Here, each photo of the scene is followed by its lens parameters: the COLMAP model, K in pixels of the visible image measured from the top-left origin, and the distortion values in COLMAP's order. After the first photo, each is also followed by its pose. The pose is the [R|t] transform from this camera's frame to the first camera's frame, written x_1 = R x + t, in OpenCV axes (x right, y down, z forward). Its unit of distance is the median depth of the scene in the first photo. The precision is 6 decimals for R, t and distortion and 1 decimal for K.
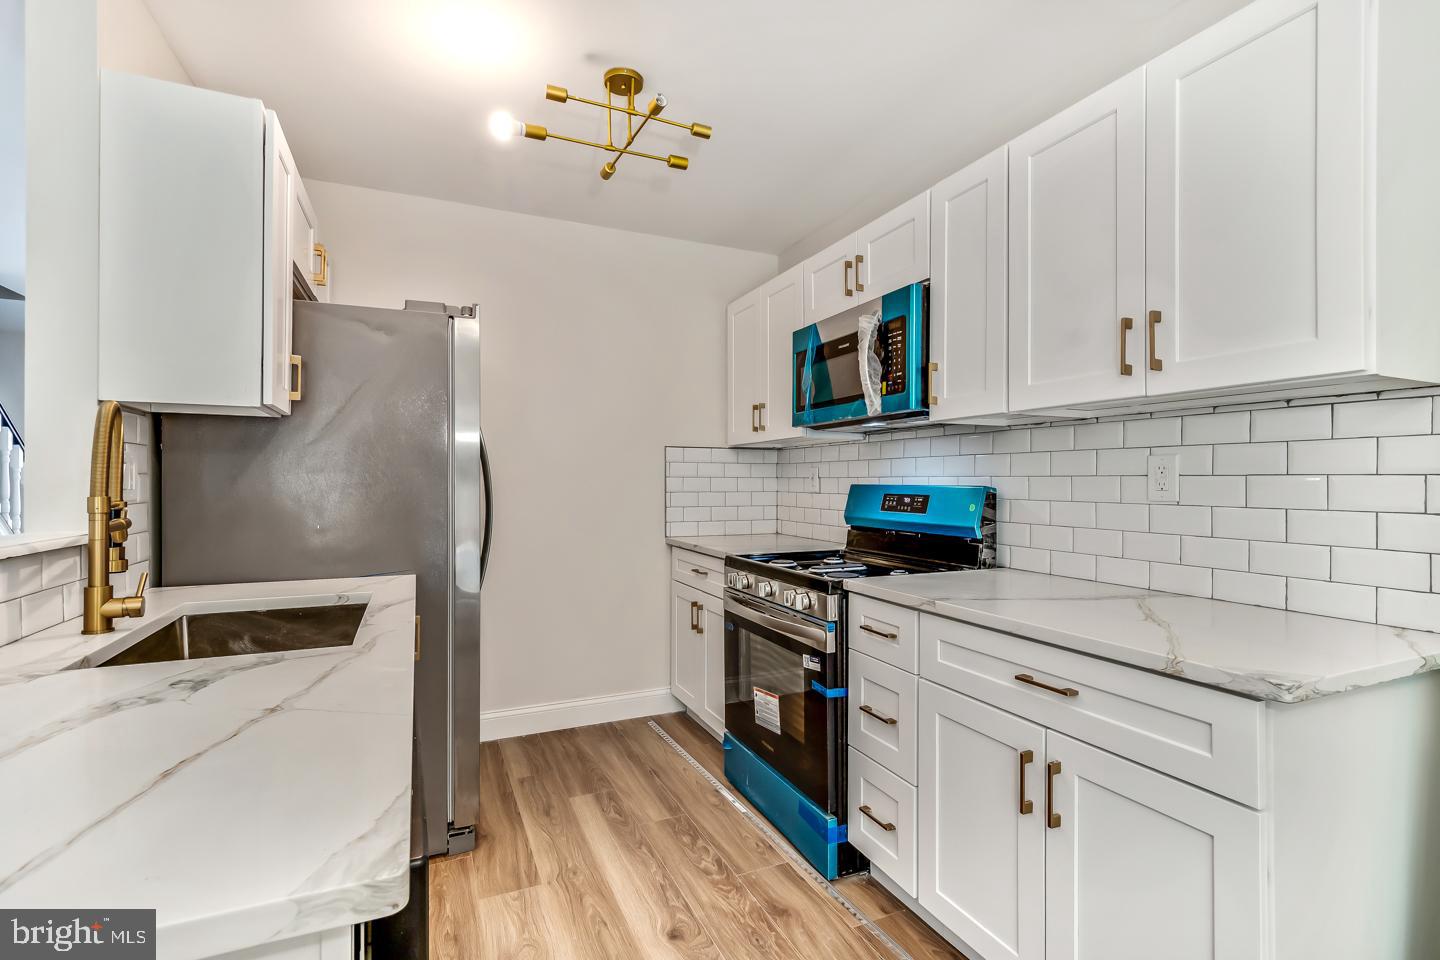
lens RADIAL K [[642.4, 0, 725.9], [0, 642.4, 483.9], [0, 0, 1]] dist [0.000546, -0.000105]
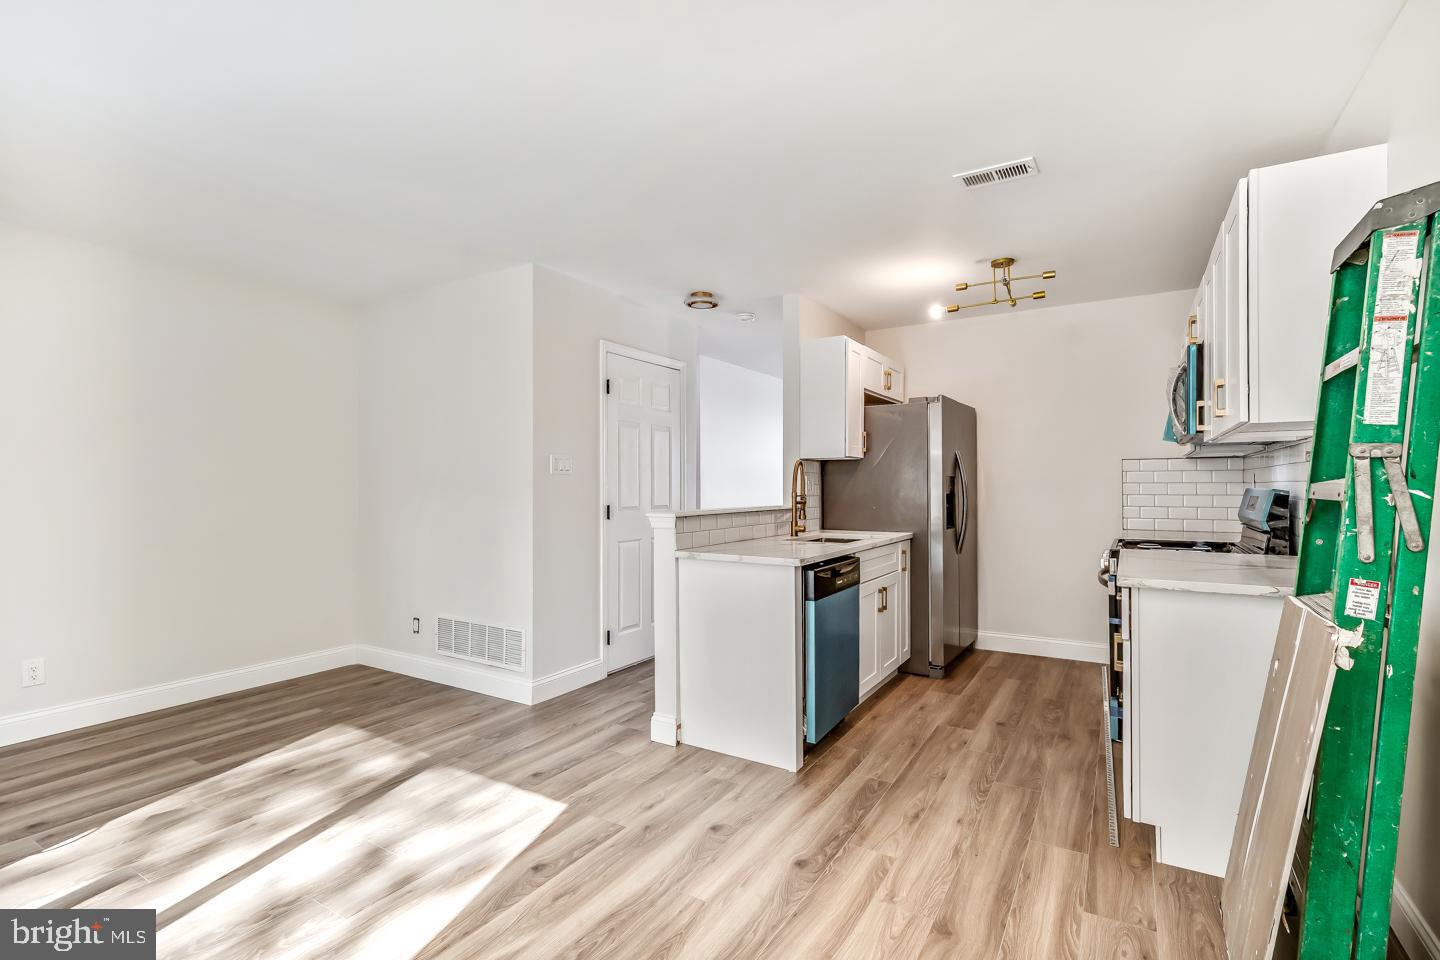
lens RADIAL K [[659.3, 0, 742.9], [0, 659.3, 495.9], [0, 0, 1]] dist [0.001598, -0.000083]
pose [[0.578698, 0.006399, -0.815516, 0.818688], [0.000340, 0.999967, 0.008087, 0.006172], [0.815542, -0.004958, 0.578677, -0.579520]]
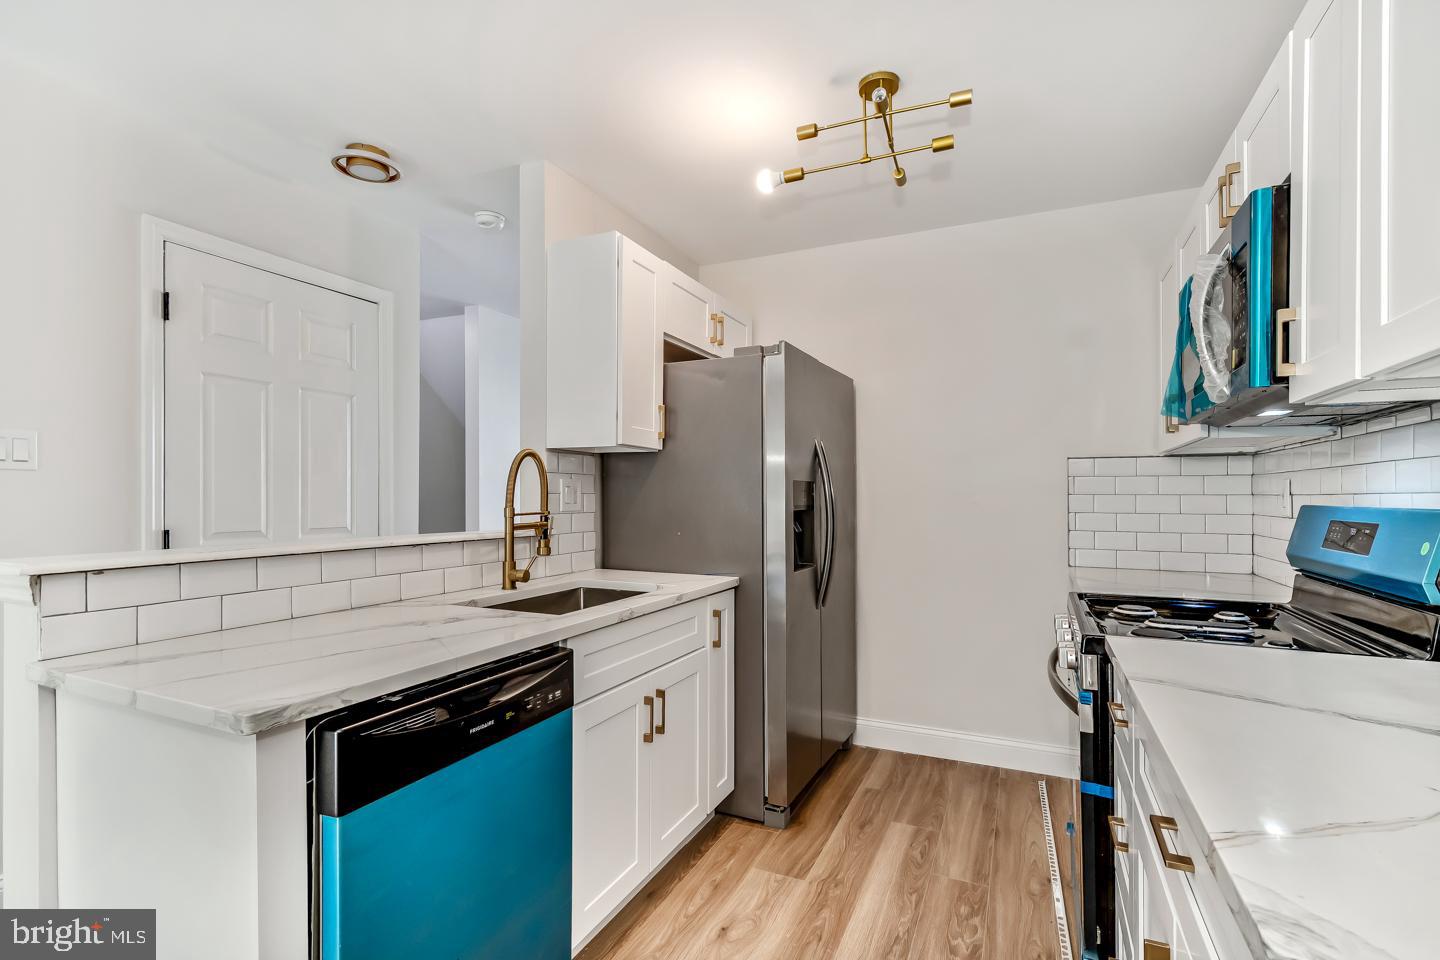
lens RADIAL K [[659.3, 0, 742.9], [0, 659.3, 495.9], [0, 0, 1]] dist [0.001598, -0.000083]
pose [[0.669012, -0.001396, -0.743250, 0.392377], [-0.004952, 0.999968, -0.006336, -0.001610], [0.743235, 0.007919, 0.668984, 0.167958]]
